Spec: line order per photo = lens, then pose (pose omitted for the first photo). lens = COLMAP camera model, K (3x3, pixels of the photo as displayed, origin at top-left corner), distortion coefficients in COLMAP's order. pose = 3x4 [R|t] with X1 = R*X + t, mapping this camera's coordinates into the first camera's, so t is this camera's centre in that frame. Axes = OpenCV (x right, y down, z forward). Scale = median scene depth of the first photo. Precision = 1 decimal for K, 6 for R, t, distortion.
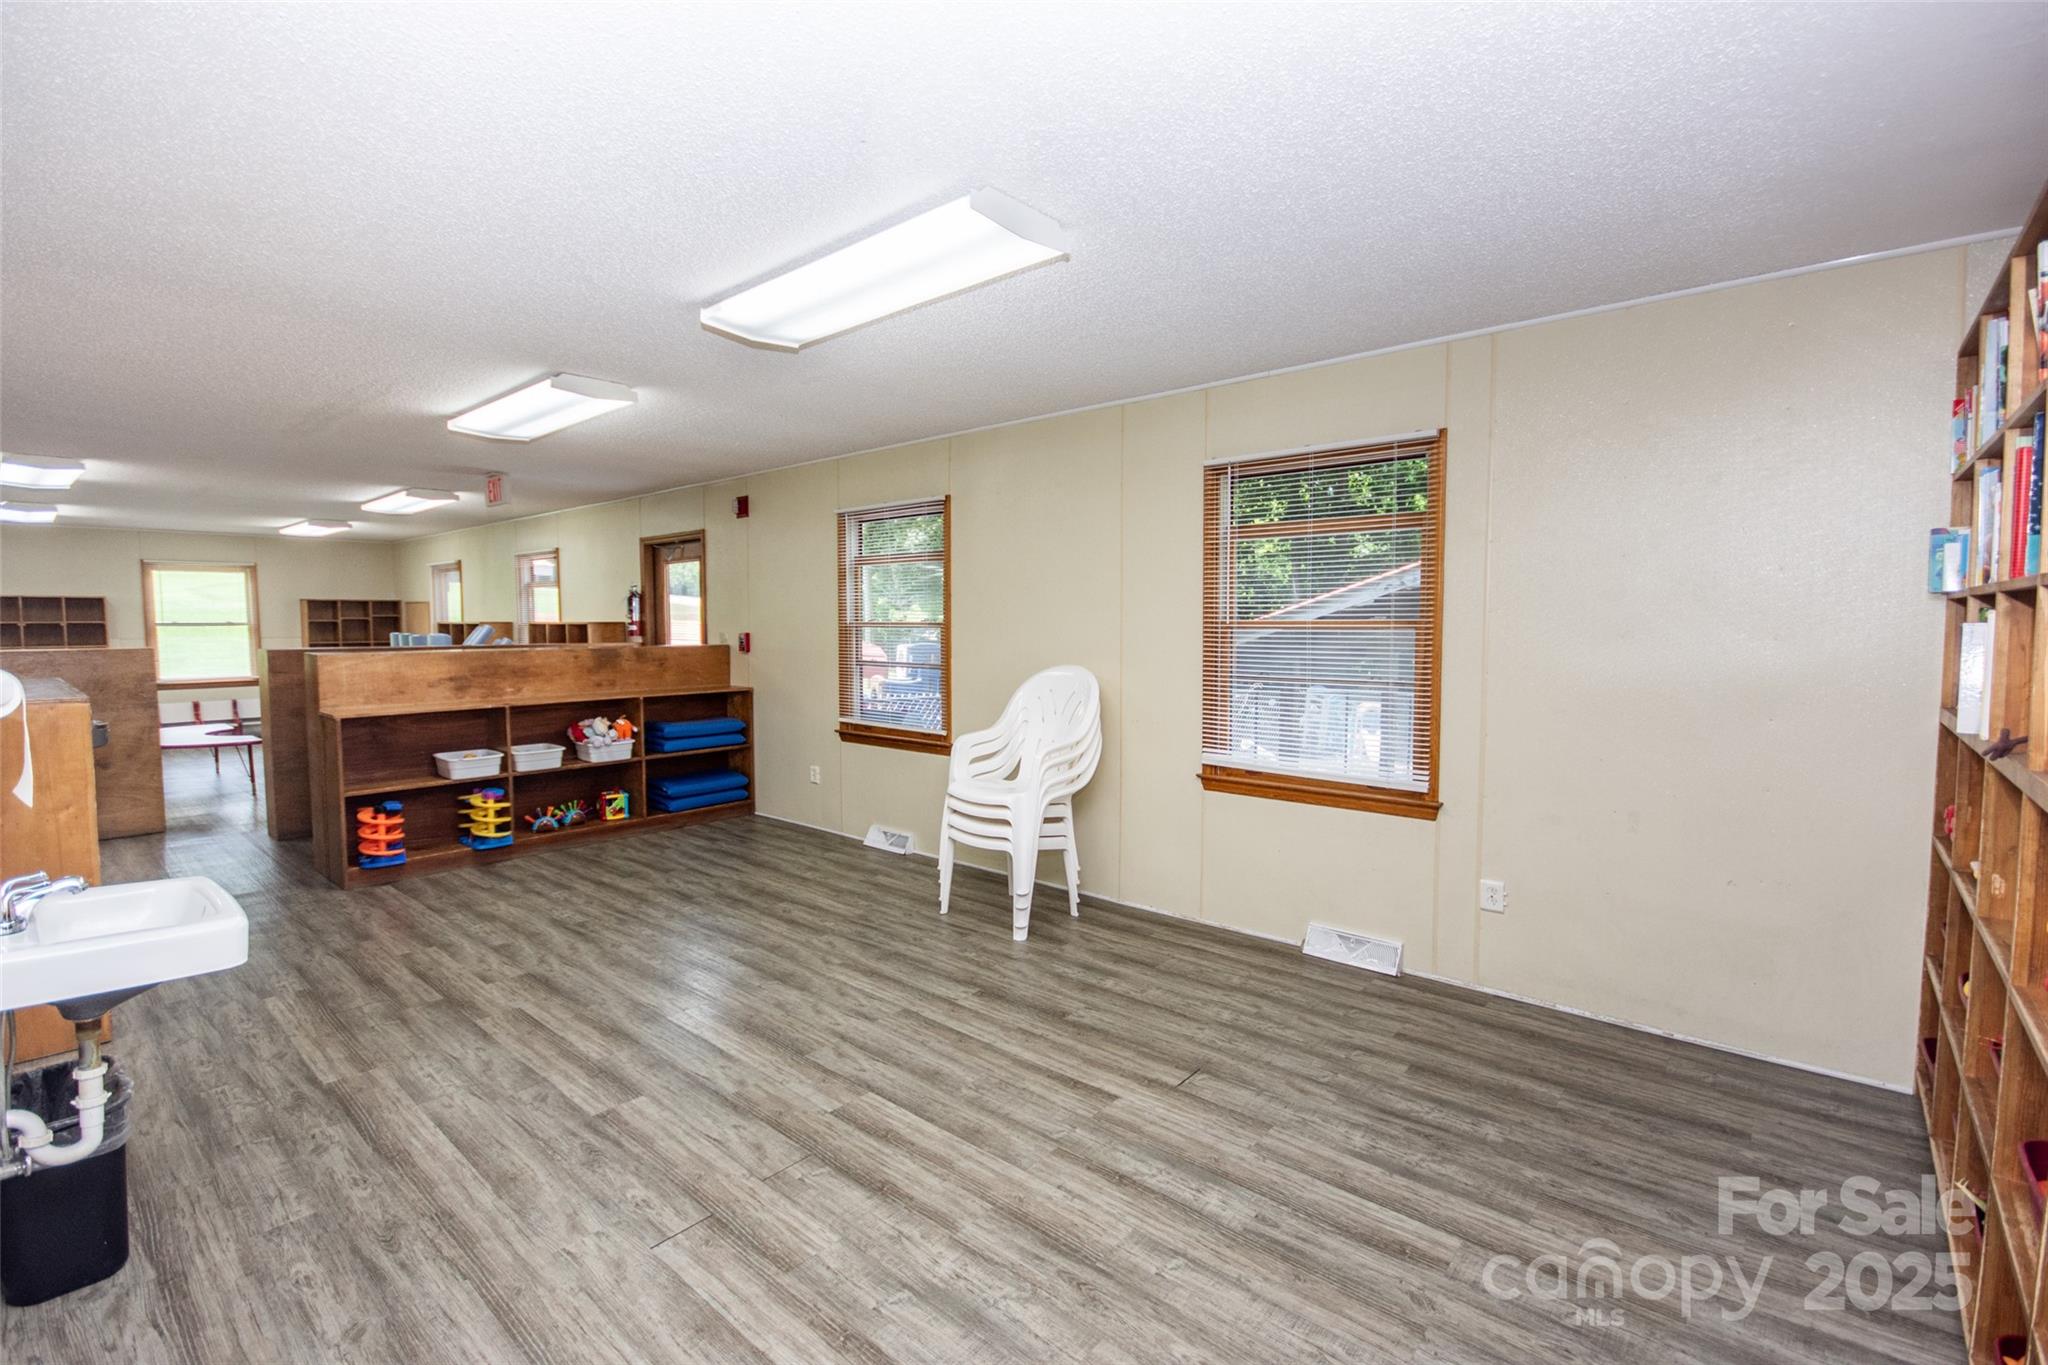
lens RADIAL K [[899.1, 0, 1030.0], [0, 899.1, 677.3], [0, 0, 1]] dist [0.020465, -0.021856]
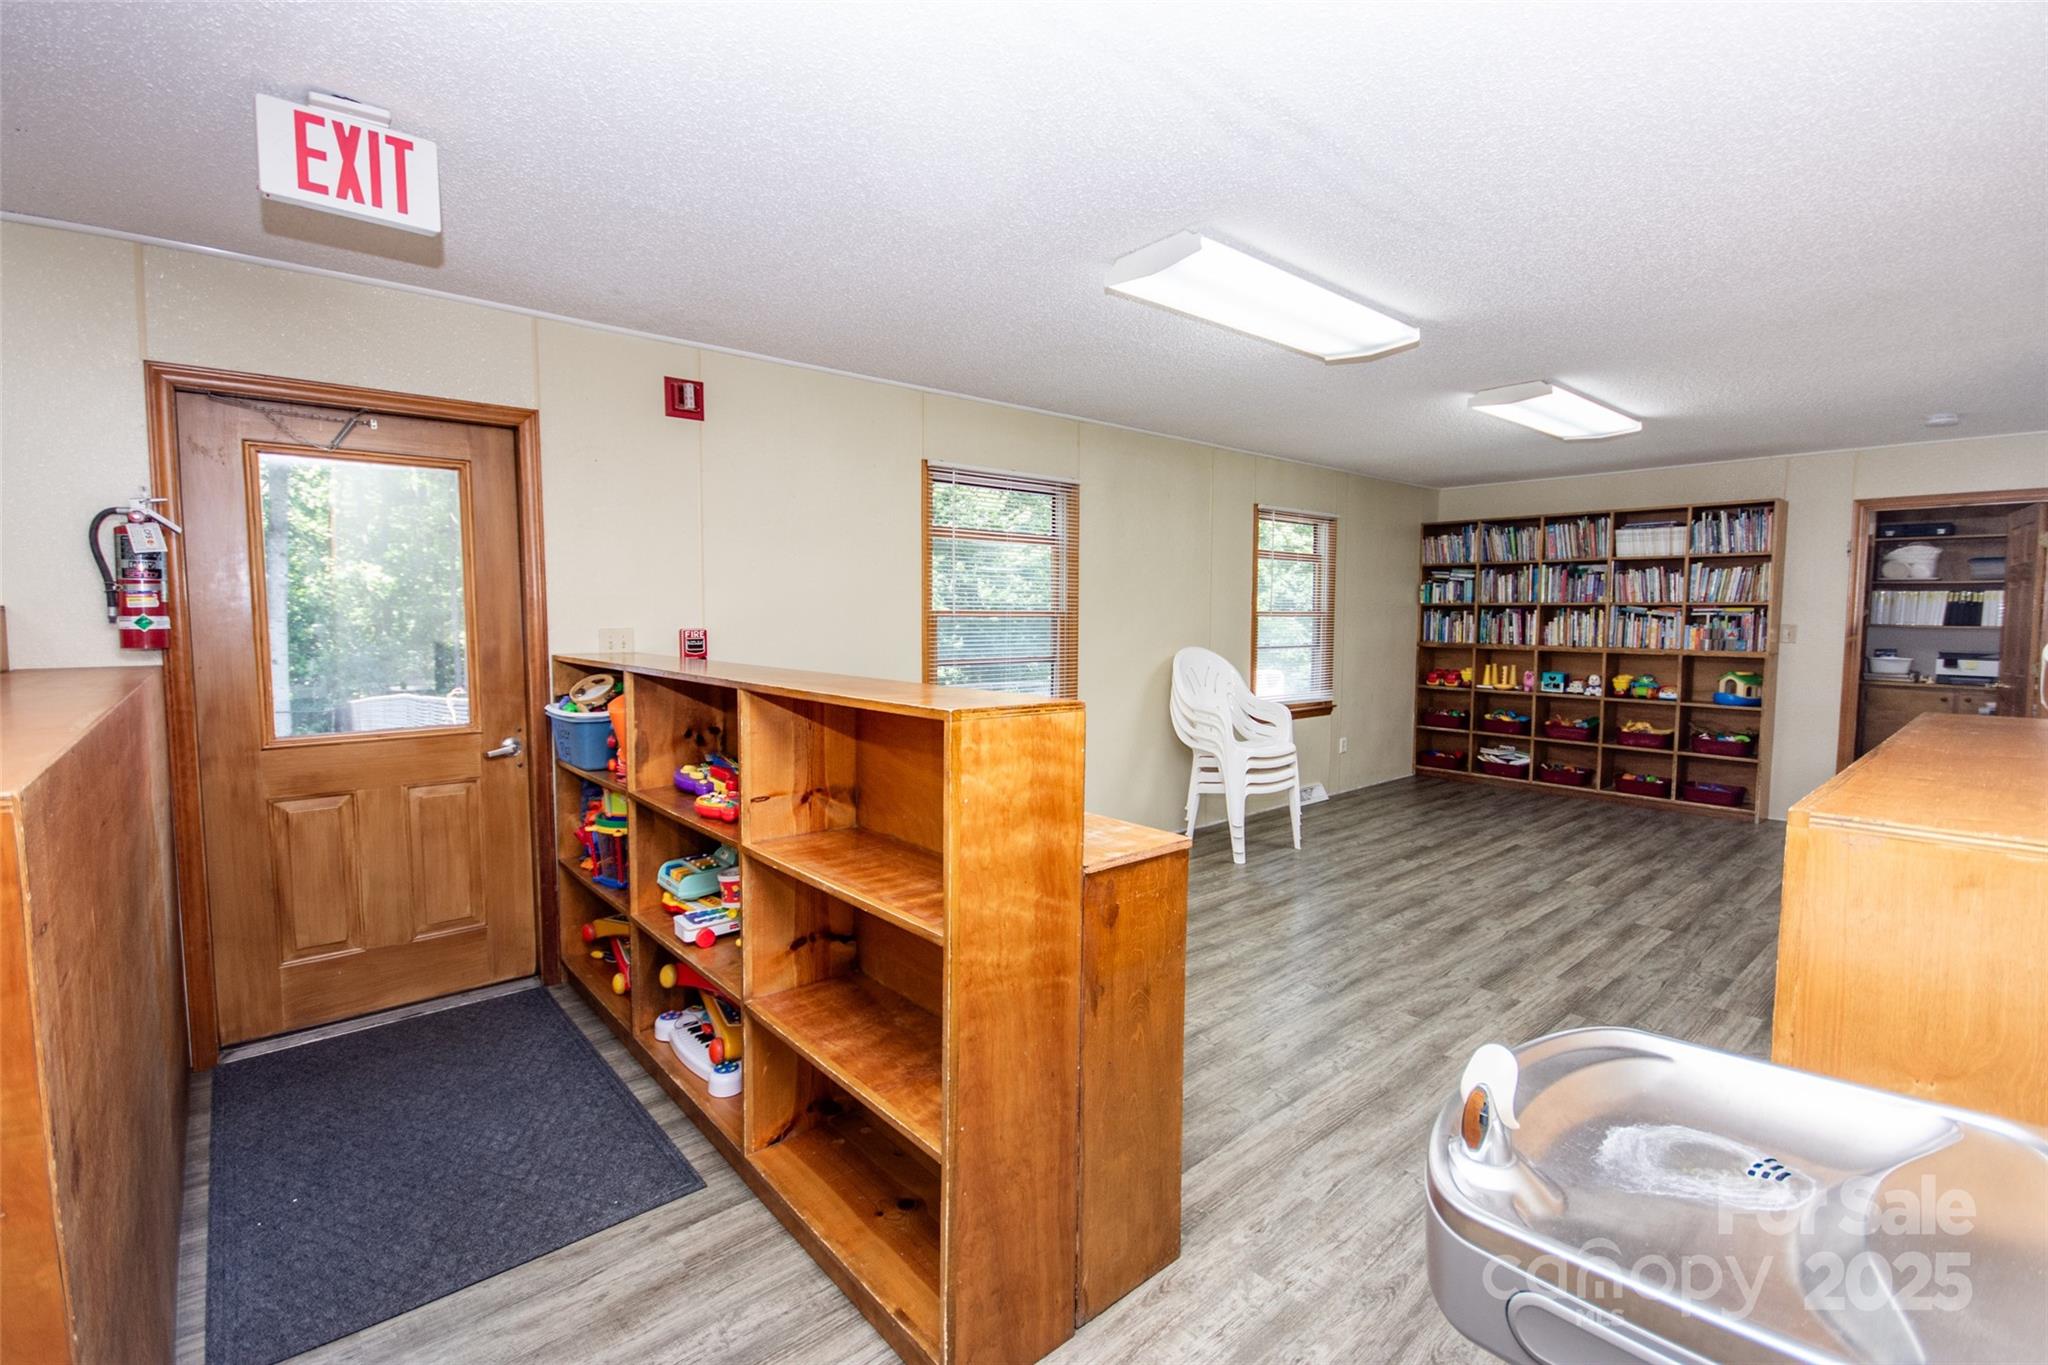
lens RADIAL K [[899.1, 0, 1030.0], [0, 899.1, 677.3], [0, 0, 1]] dist [0.020465, -0.021856]
pose [[0.149093, -0.070350, 0.986318, -1.620243], [0.059975, 0.996273, 0.061994, -0.082573], [-0.987003, 0.049911, 0.152756, 1.384366]]
